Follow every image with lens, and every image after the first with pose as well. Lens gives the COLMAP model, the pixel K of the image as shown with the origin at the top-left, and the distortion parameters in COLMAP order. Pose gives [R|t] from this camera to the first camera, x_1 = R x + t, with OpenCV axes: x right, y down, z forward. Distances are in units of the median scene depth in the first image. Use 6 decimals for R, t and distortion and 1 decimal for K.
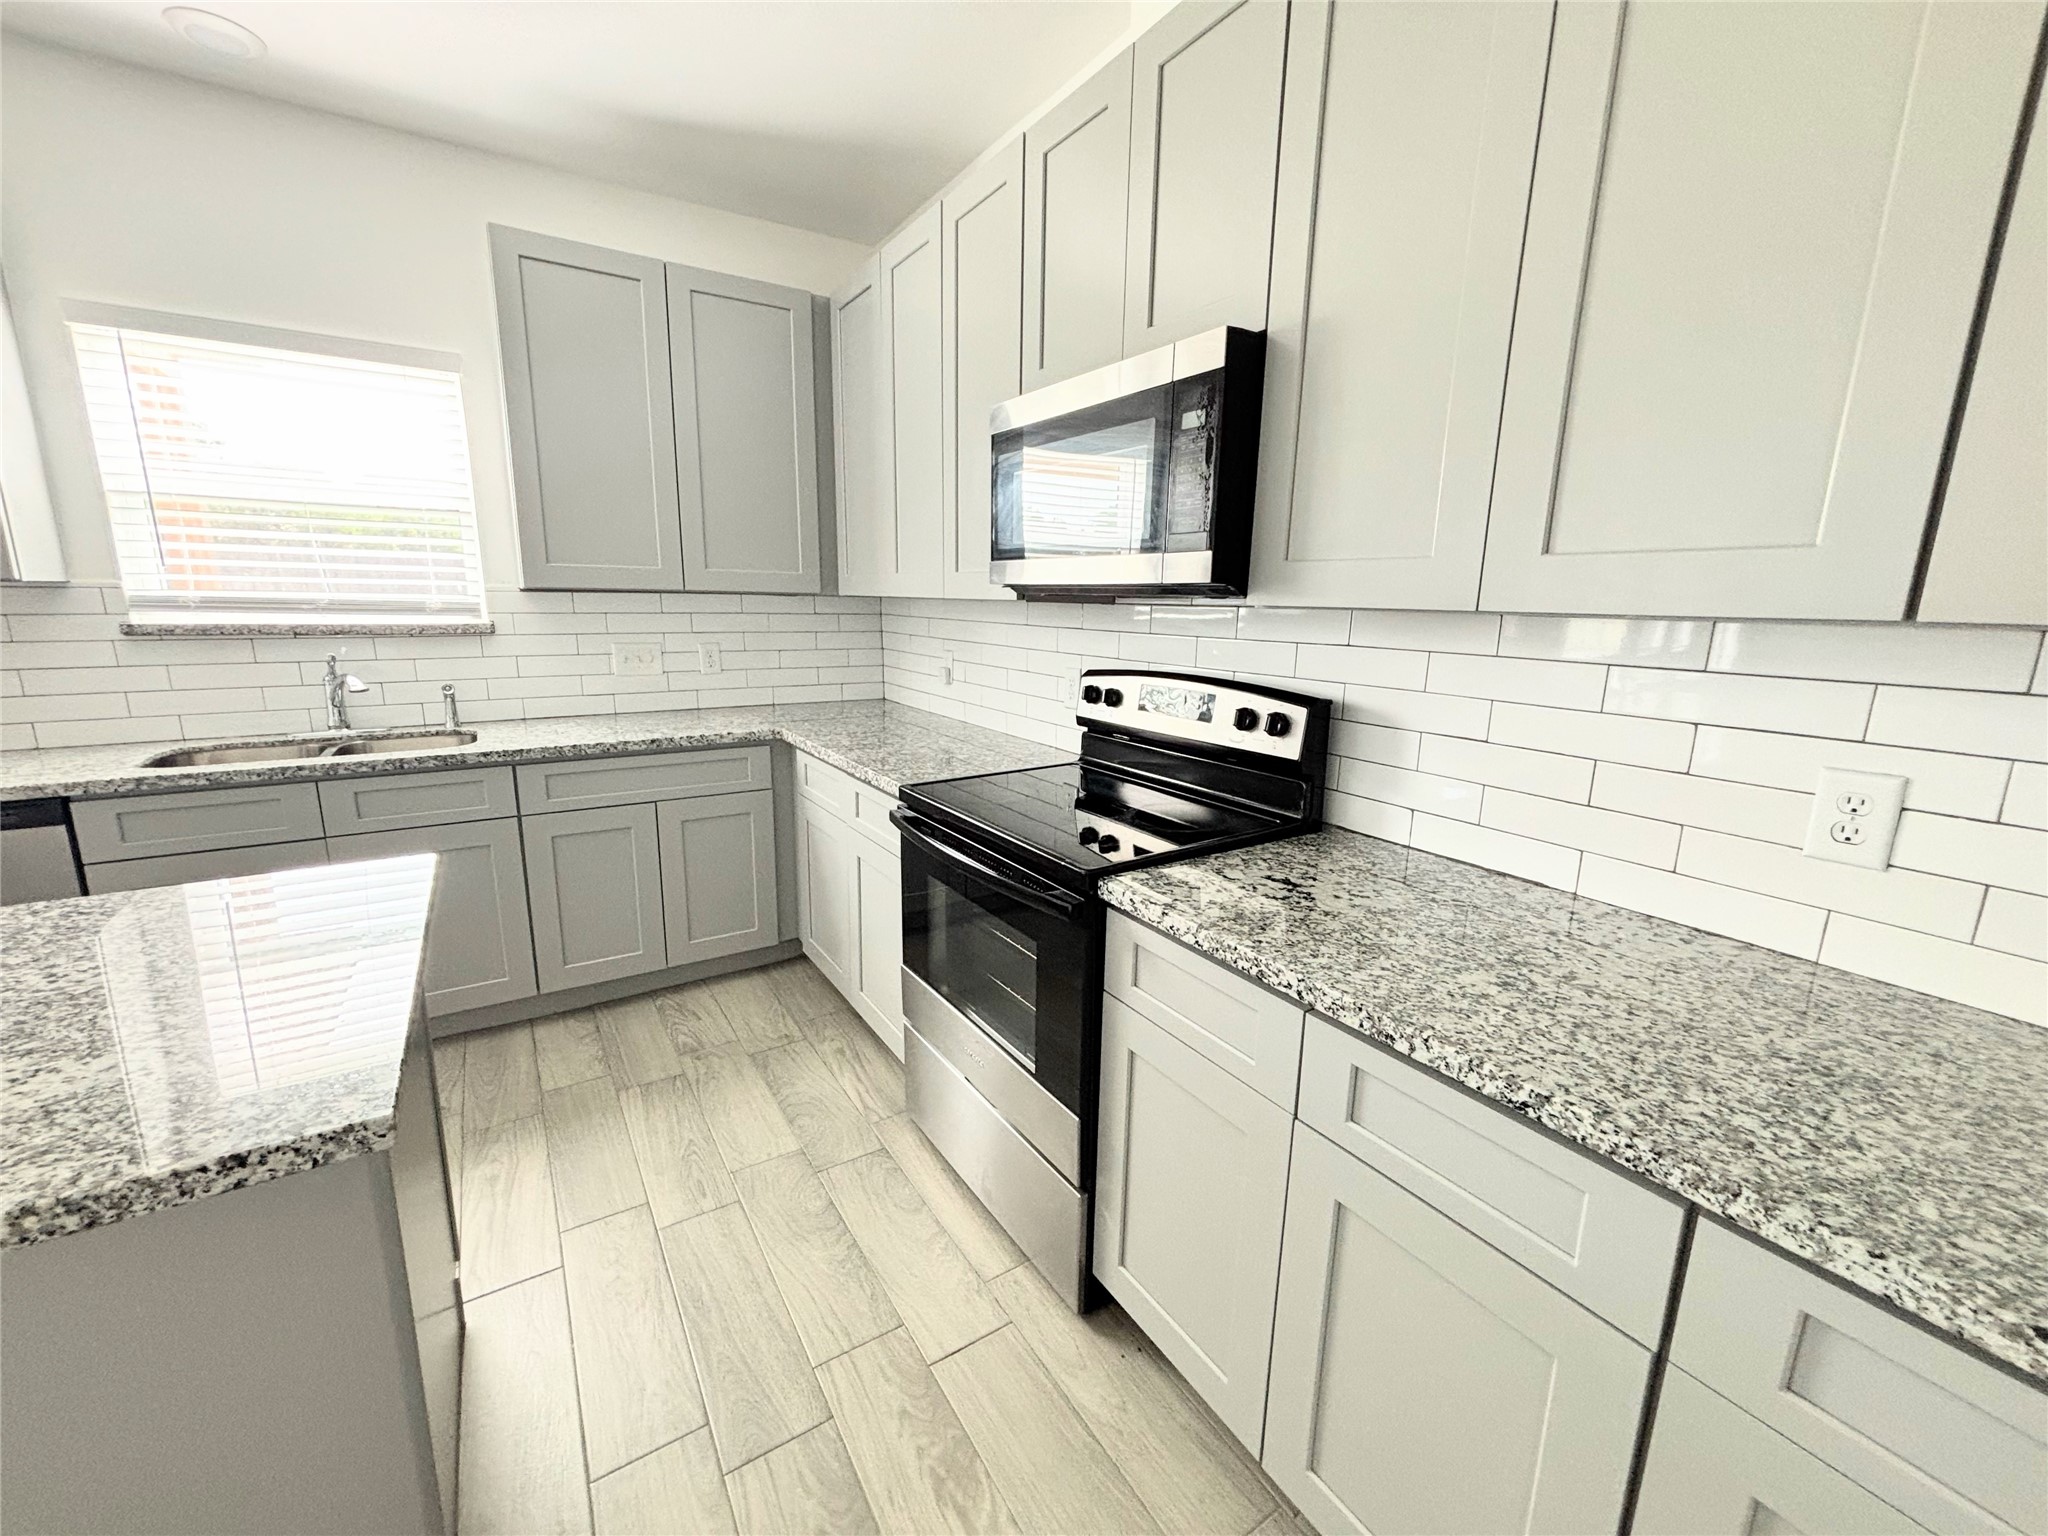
lens RADIAL K [[826.4, 0, 1002.9], [0, 826.4, 770.7], [0, 0, 1]] dist [0.004885, -0.001554]
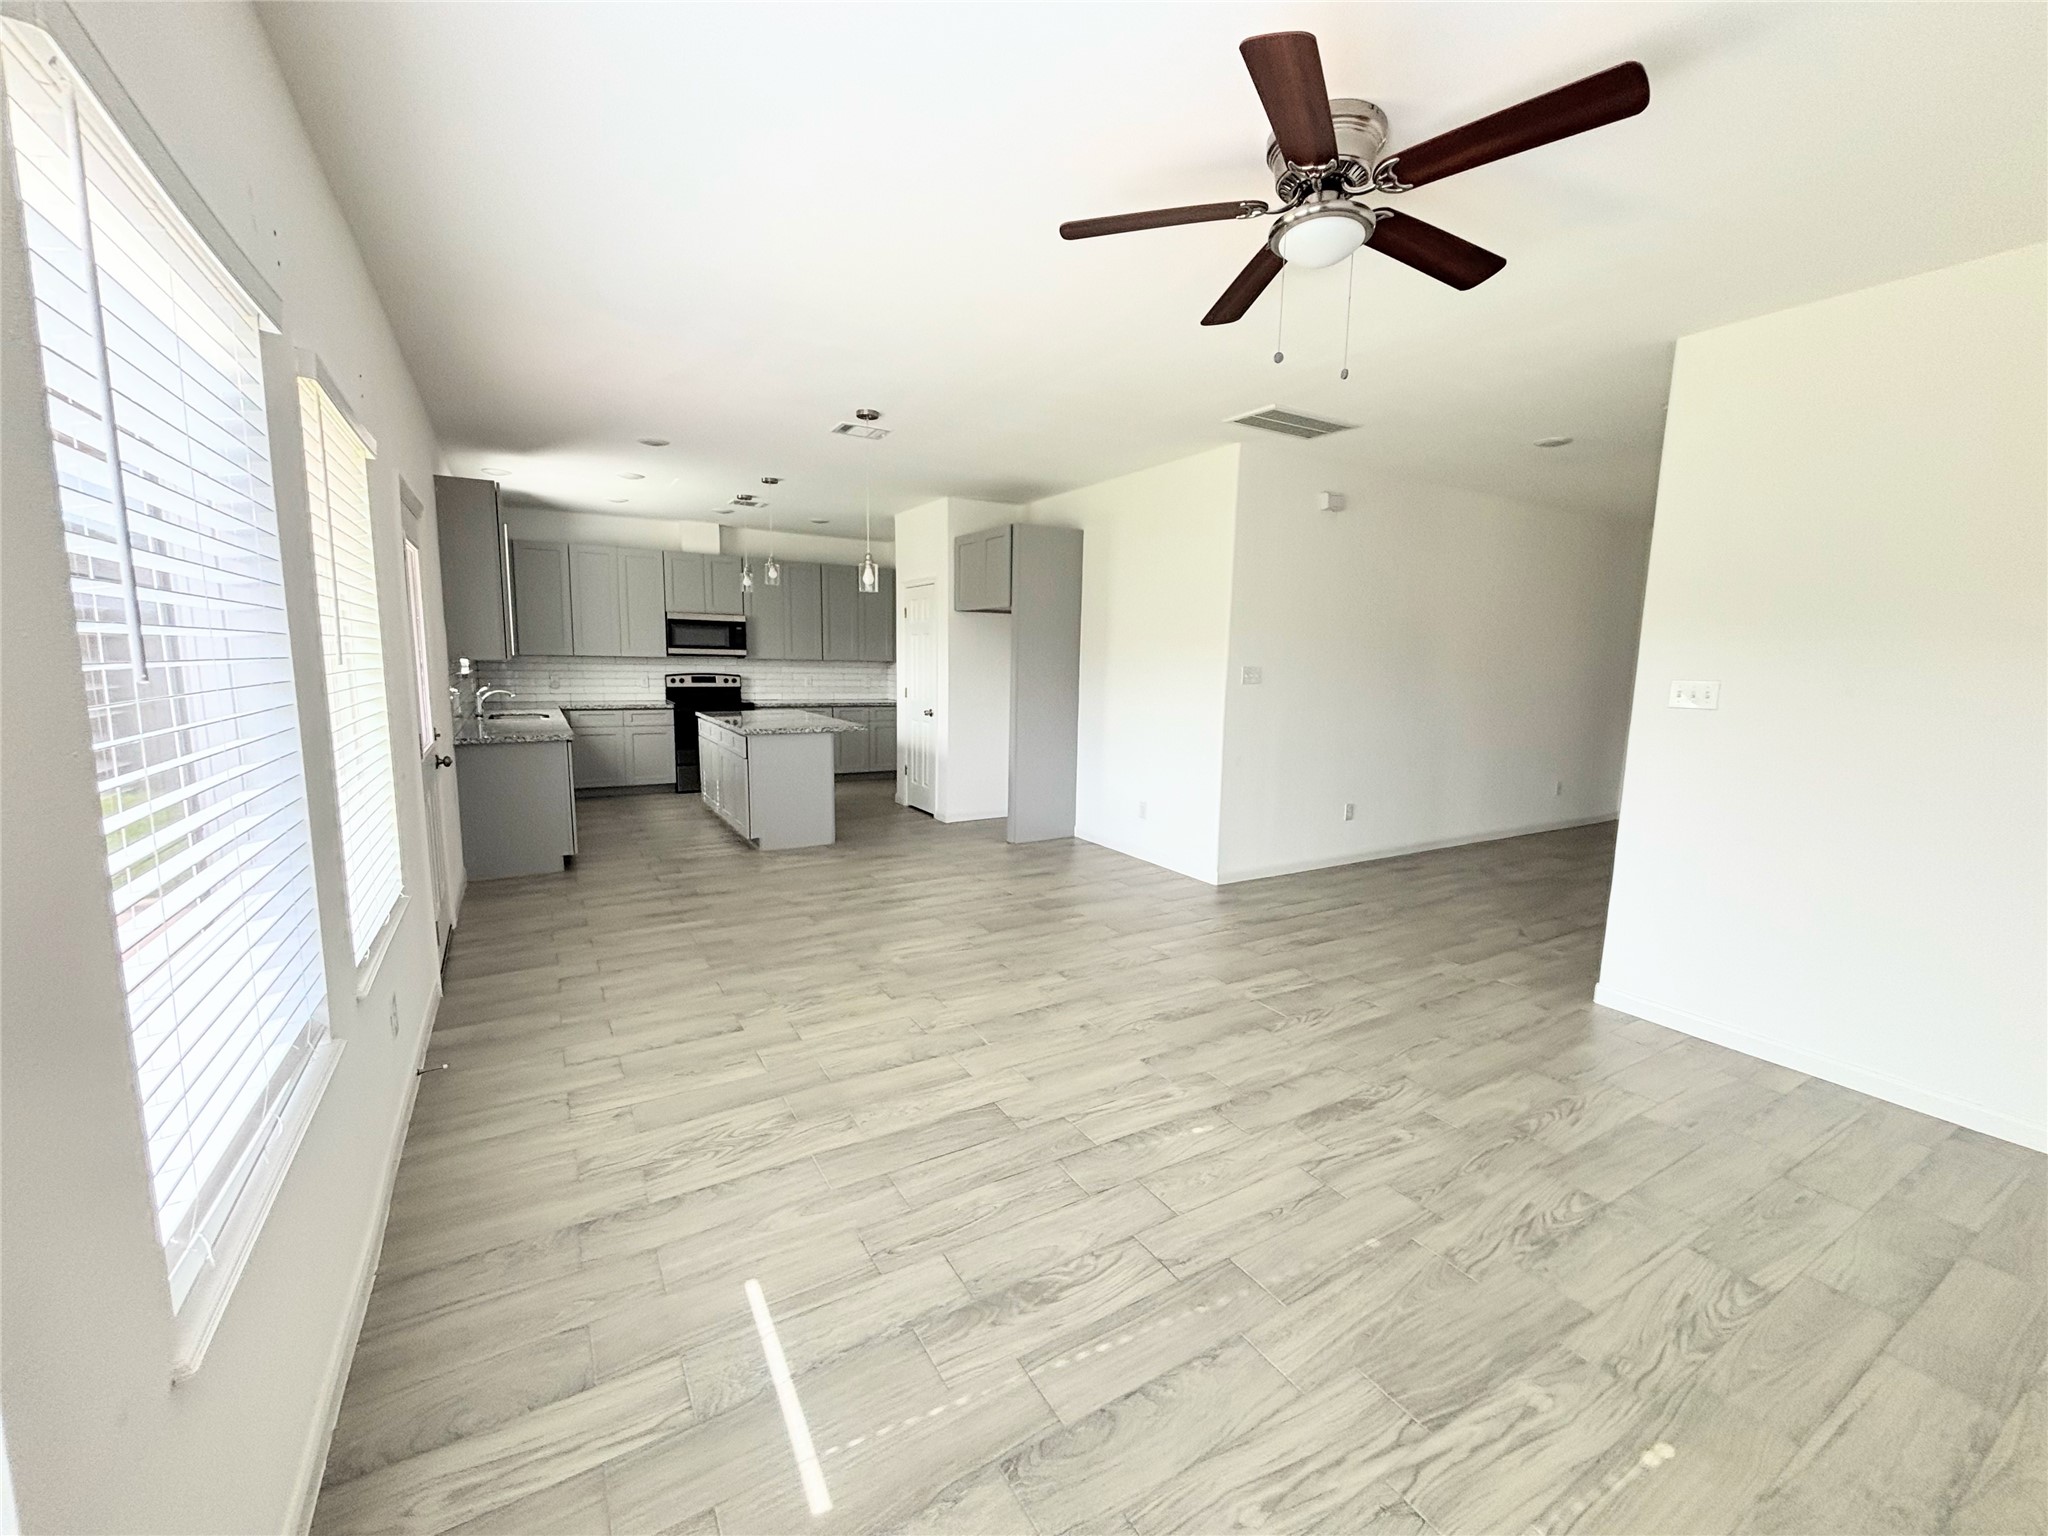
lens RADIAL K [[826.4, 0, 1022.0], [0, 826.4, 762.3], [0, 0, 1]] dist [0.004885, -0.001554]
pose [[0.019255, -0.145102, 0.989229, -3.512247], [0.186357, 0.972595, 0.139034, 0.042132], [-0.982293, 0.181673, 0.045768, -0.678487]]
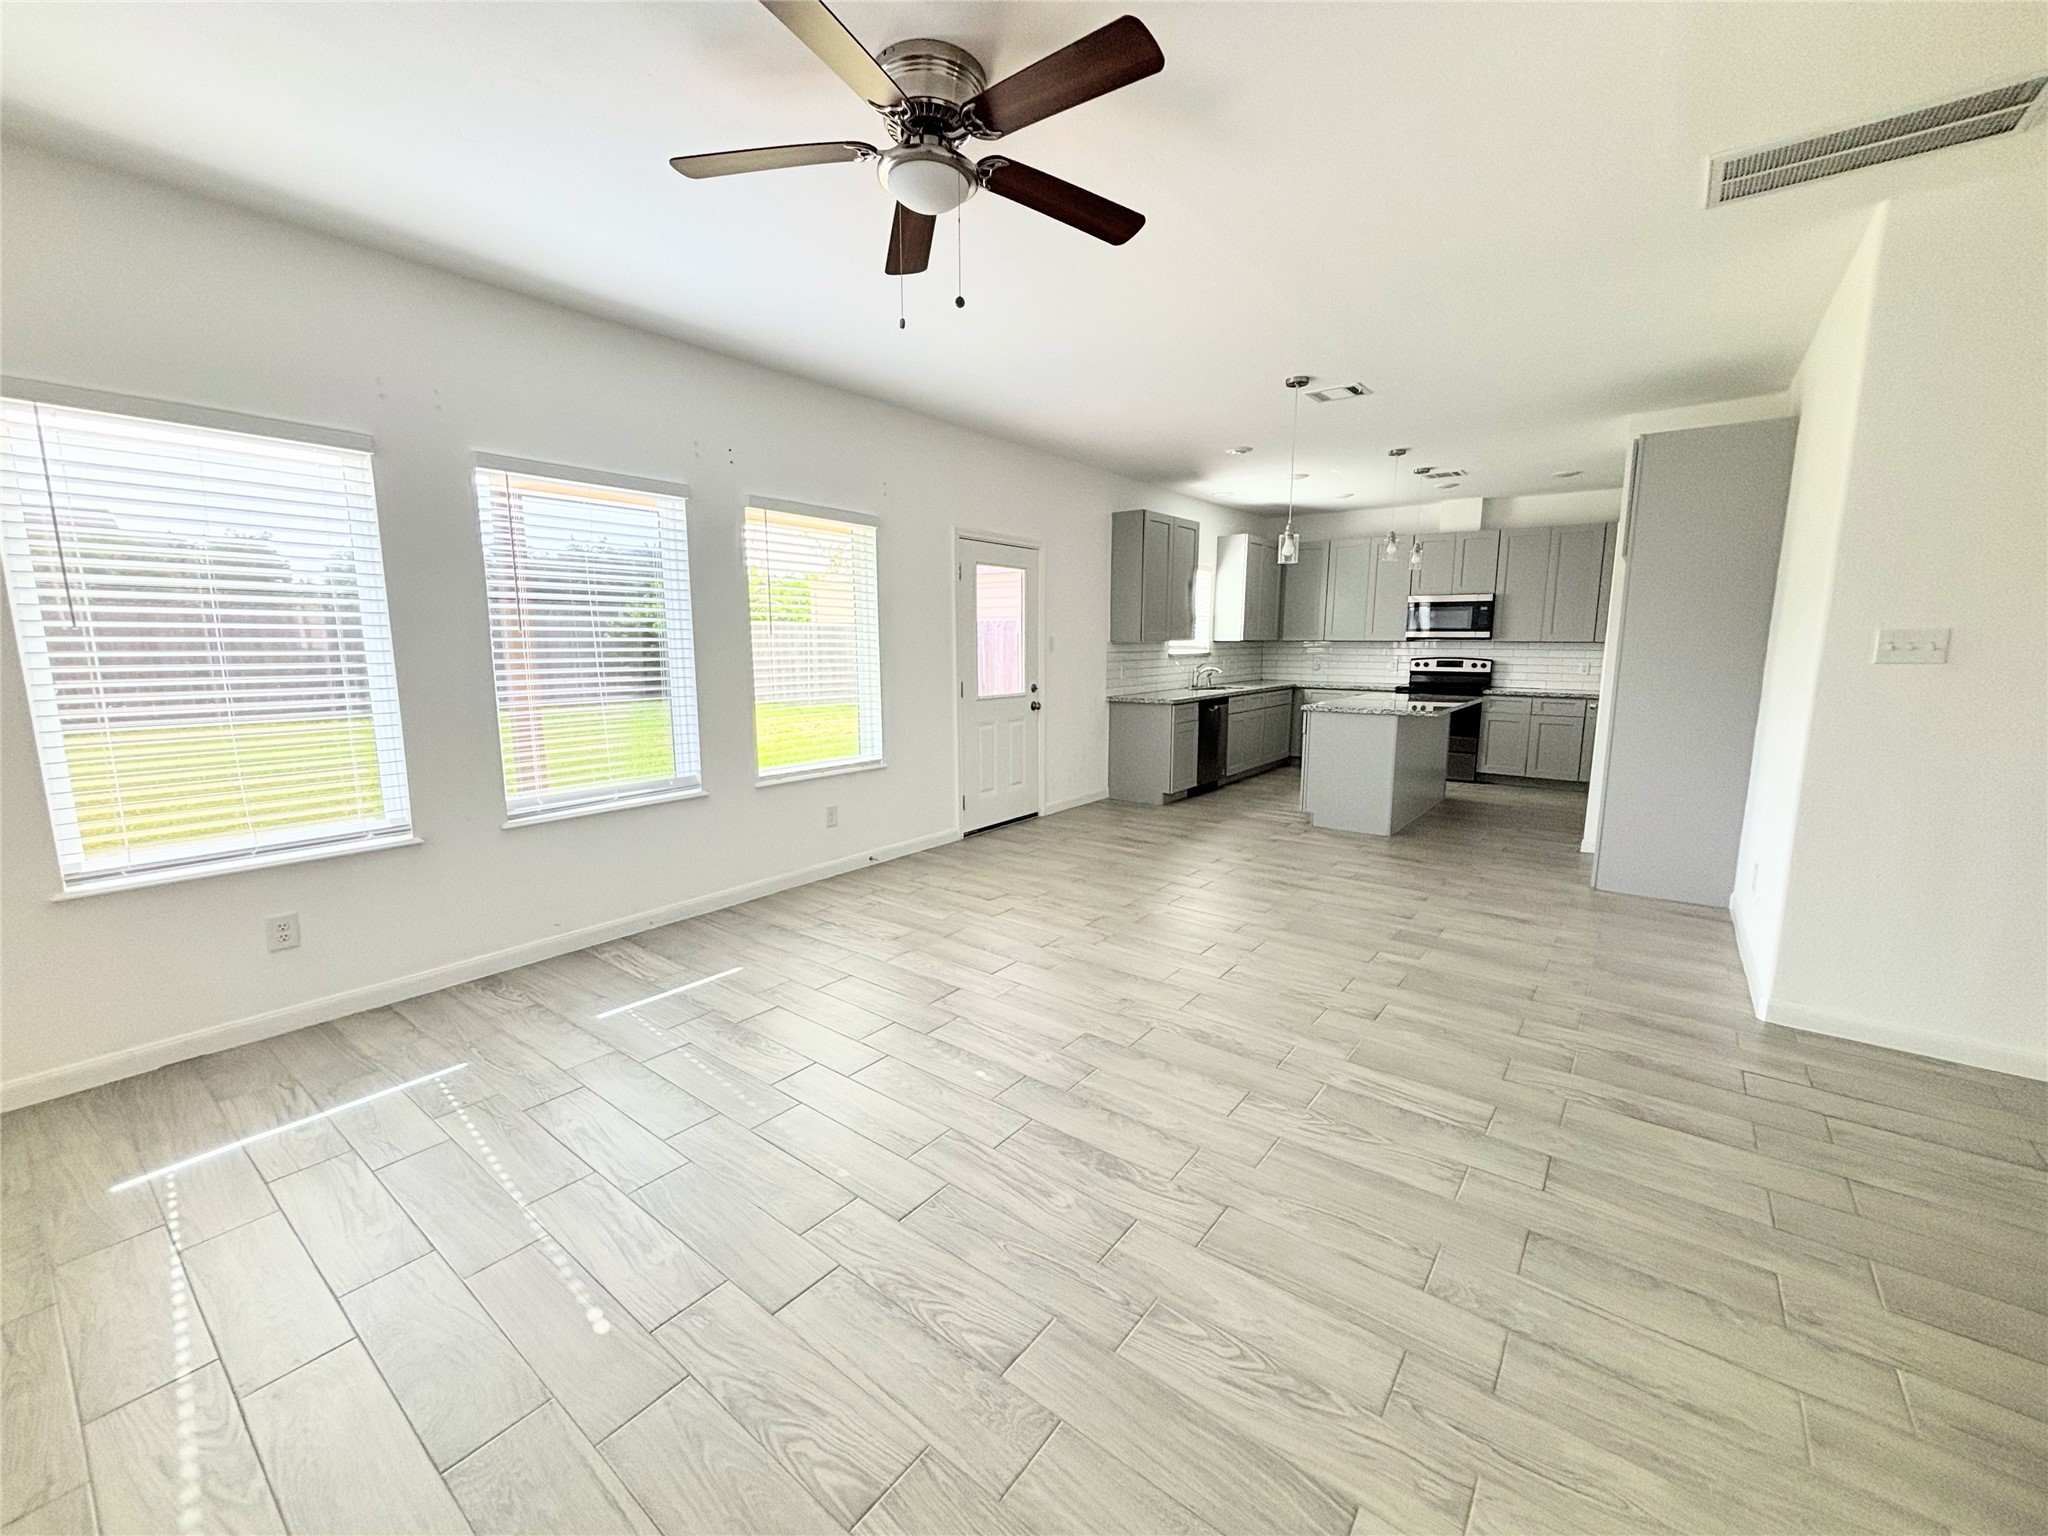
lens RADIAL K [[826.4, 0, 1020.8], [0, 826.4, 762.8], [0, 0, 1]] dist [0.004885, -0.001554]
pose [[0.935573, -0.066918, 0.346734, -2.816631], [0.085153, 0.995658, -0.037605, 0.331627], [-0.342713, 0.064707, 0.937209, -1.853712]]
